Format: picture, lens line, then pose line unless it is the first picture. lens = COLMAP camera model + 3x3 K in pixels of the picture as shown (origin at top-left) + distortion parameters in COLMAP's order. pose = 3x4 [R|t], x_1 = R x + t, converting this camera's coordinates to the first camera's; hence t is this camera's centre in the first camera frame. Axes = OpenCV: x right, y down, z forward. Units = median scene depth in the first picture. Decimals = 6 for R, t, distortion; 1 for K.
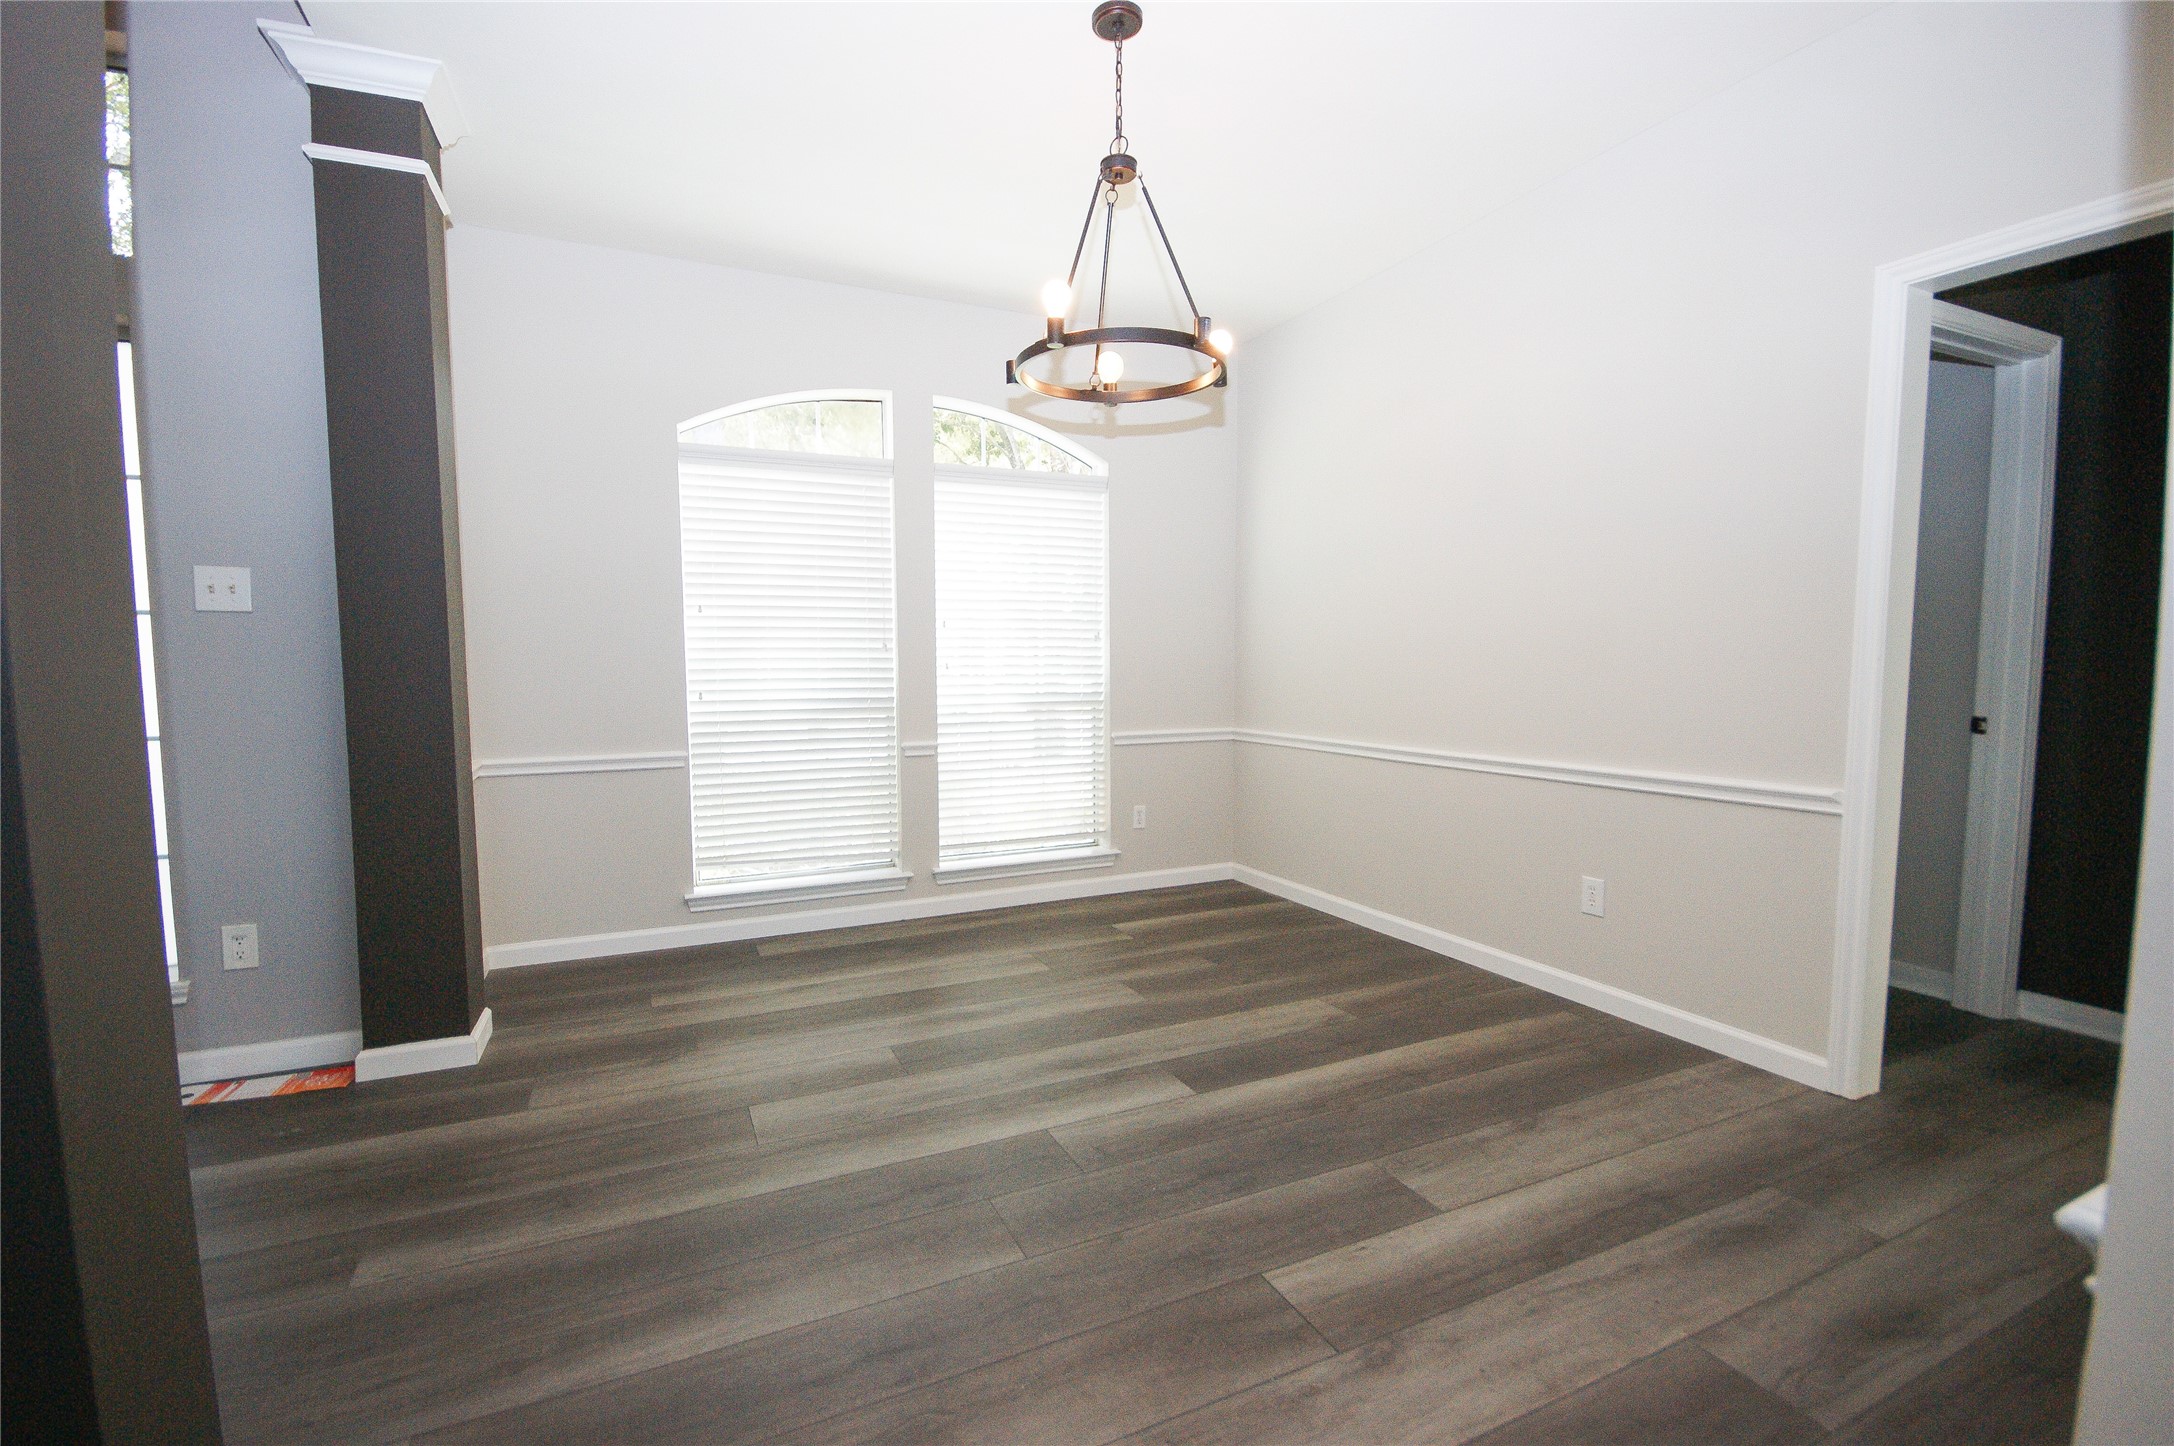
lens RADIAL K [[948.8, 0, 1090.3], [0, 948.8, 733.2], [0, 0, 1]] dist [0.020140, -0.017276]
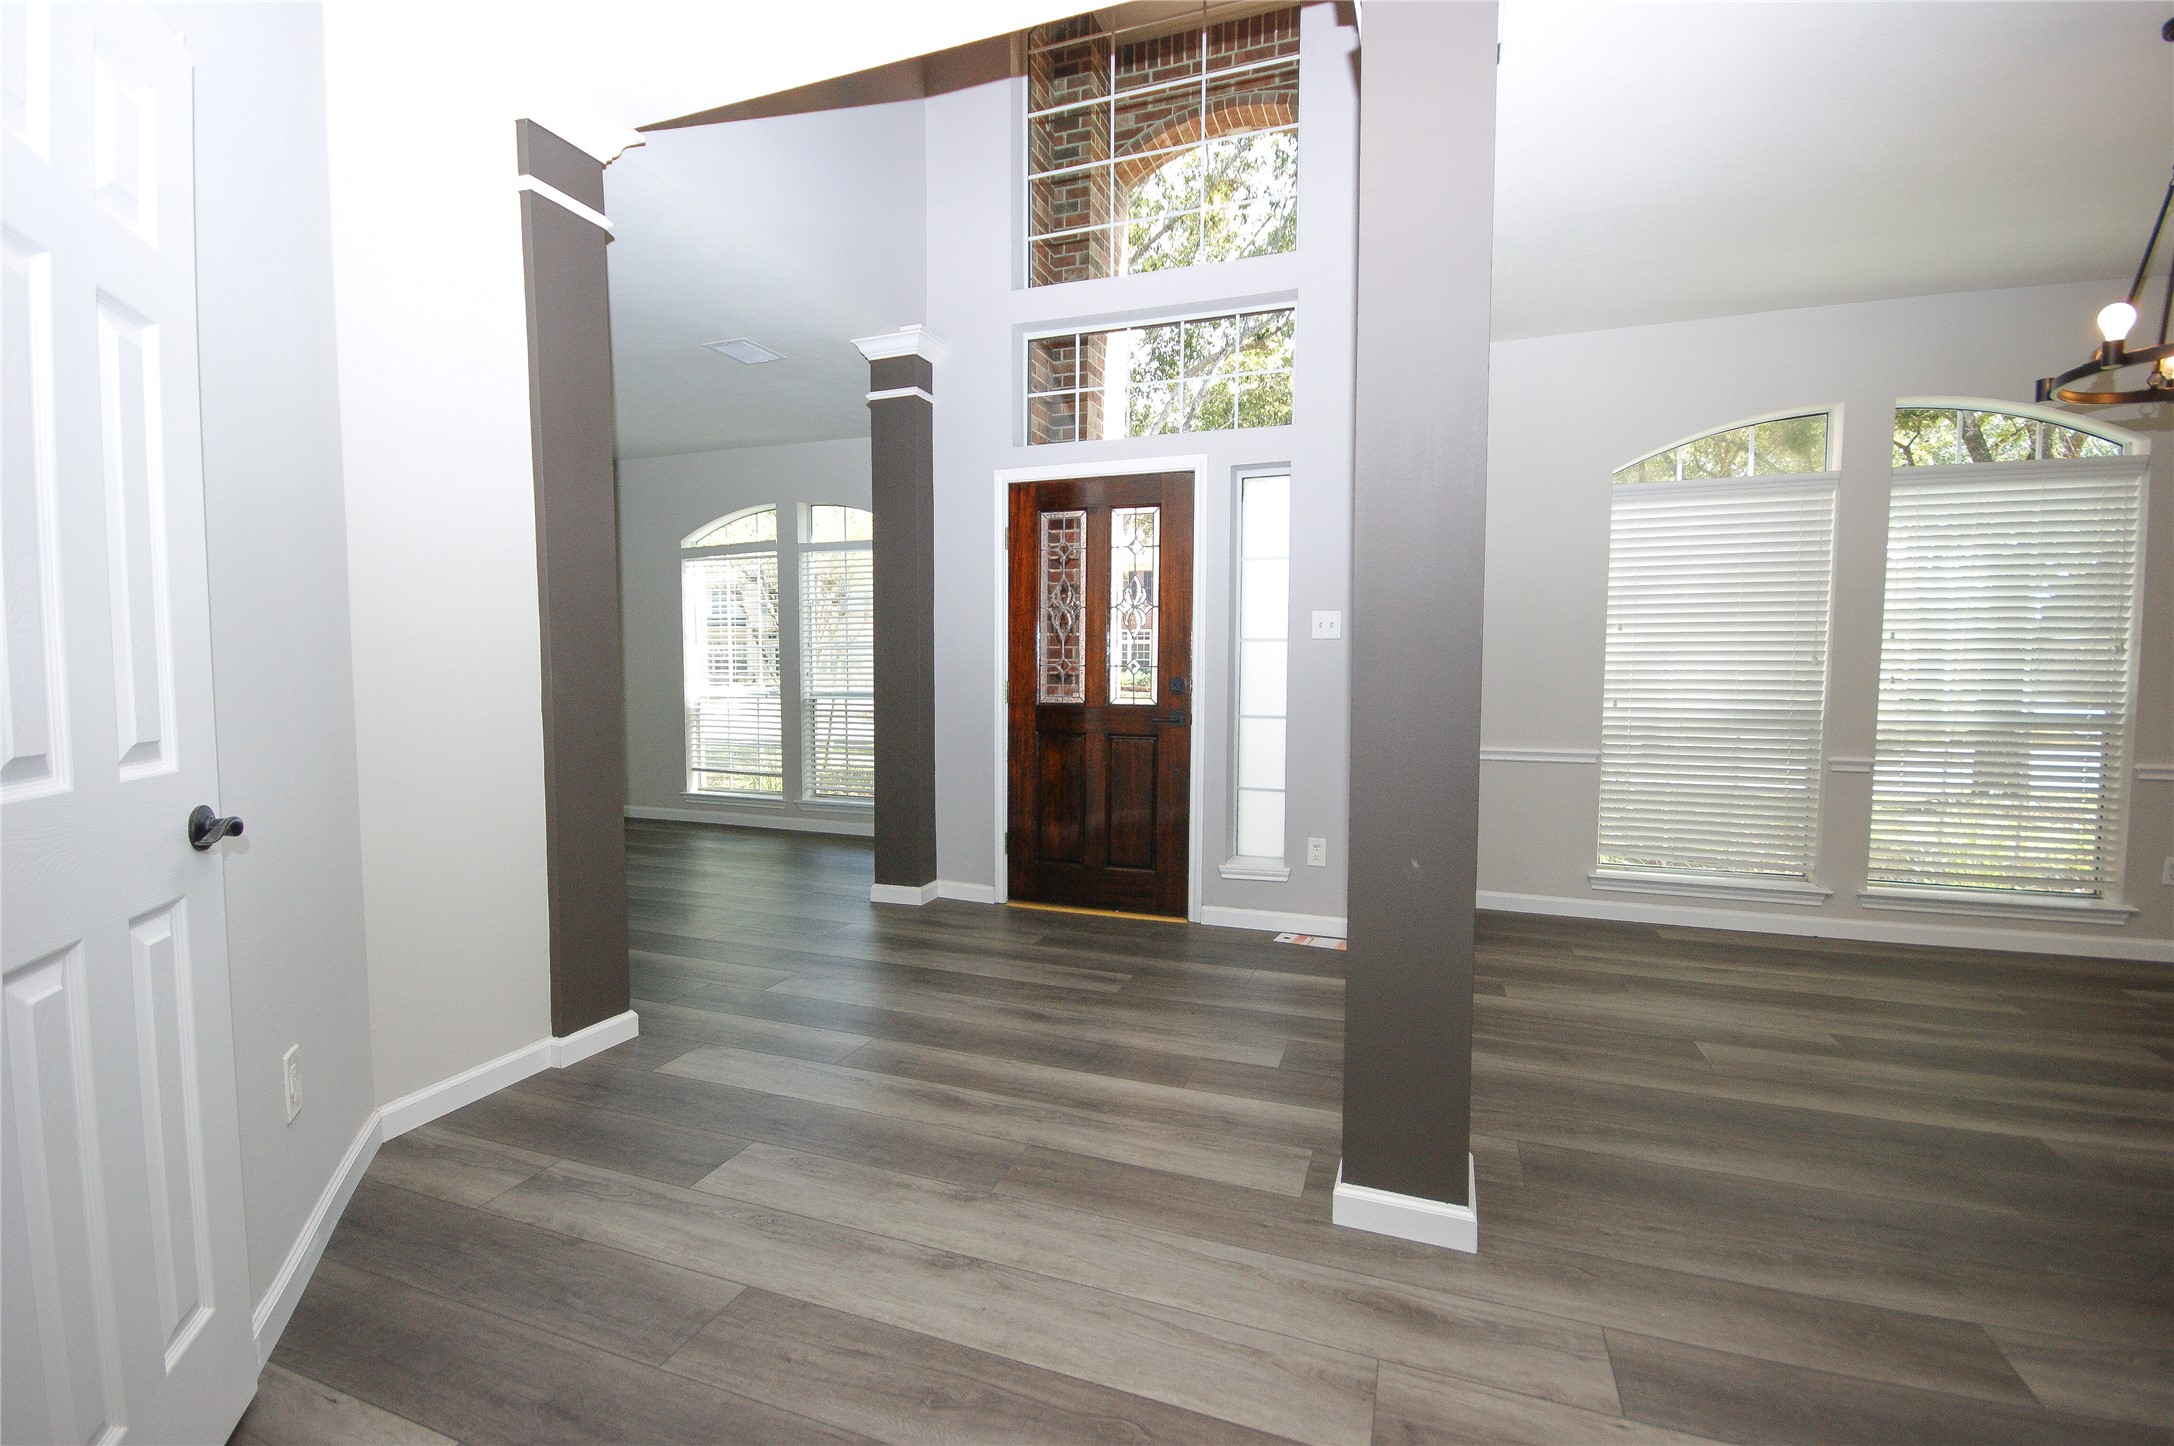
lens RADIAL K [[948.8, 0, 1090.3], [0, 948.8, 733.2], [0, 0, 1]] dist [0.020140, -0.017276]
pose [[0.700842, 0.054088, -0.711263, -0.037340], [-0.062825, 0.997927, 0.013983, 0.022936], [0.710544, 0.034886, 0.702787, -0.284232]]
